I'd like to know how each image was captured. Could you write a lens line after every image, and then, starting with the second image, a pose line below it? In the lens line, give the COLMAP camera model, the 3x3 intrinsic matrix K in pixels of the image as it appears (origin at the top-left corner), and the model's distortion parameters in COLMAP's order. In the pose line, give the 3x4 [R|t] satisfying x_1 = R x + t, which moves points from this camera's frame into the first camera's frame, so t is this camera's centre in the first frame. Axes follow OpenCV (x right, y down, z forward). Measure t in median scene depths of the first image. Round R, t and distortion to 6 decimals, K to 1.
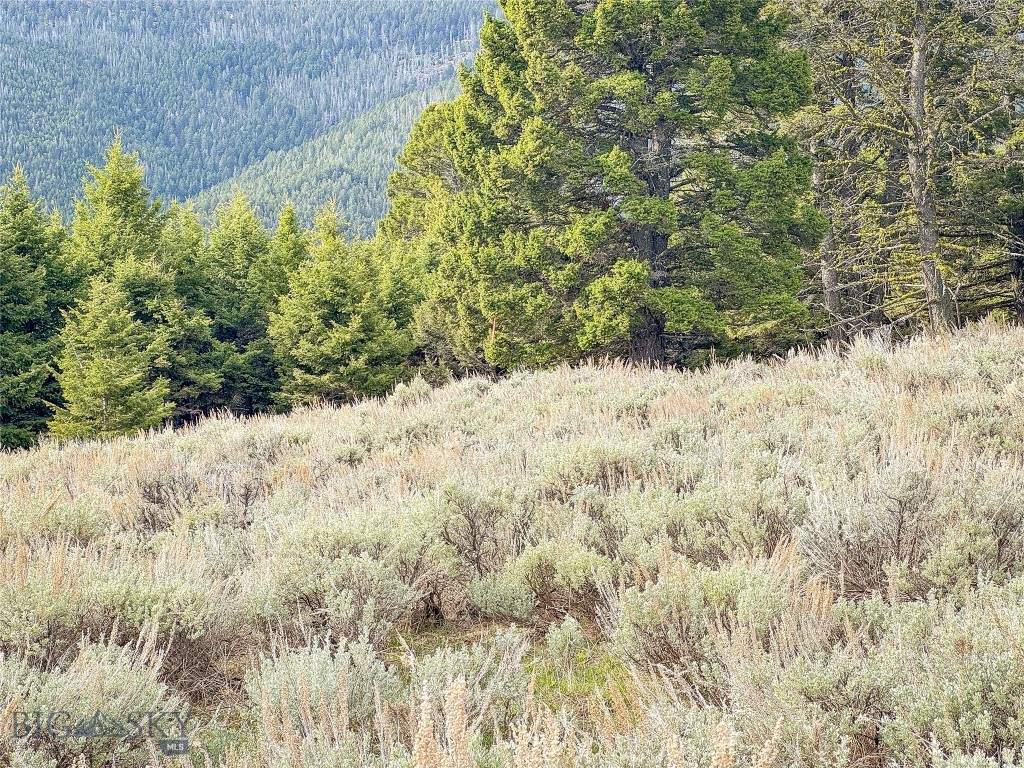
lens RADIAL K [[2307.0, 0, 511.4], [0, 2307.0, 383.2], [0, 0, 1]] dist [0.000046, 0.000000]
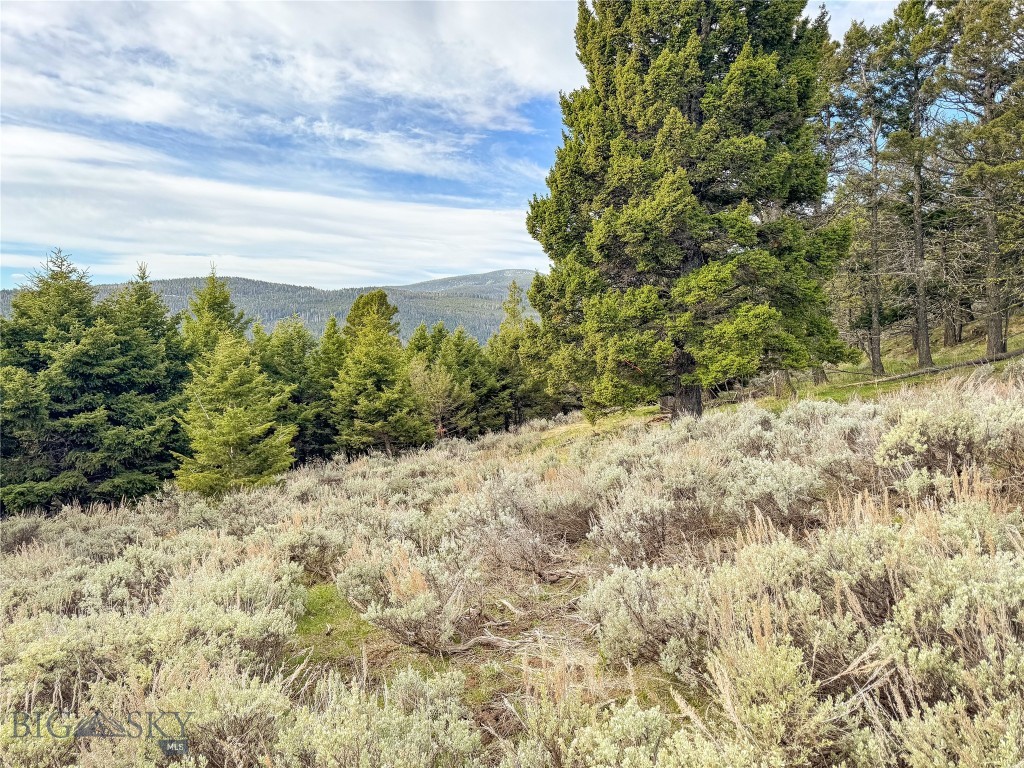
lens RADIAL K [[704.8, 0, 515.9], [0, 704.8, 389.4], [0, 0, 1]] dist [-0.043102, -0.005222]
pose [[0.958455, -0.015201, 0.284837, -0.132707], [0.031359, 0.998141, -0.052252, 0.000977], [-0.283513, 0.059013, 0.957151, 0.608424]]
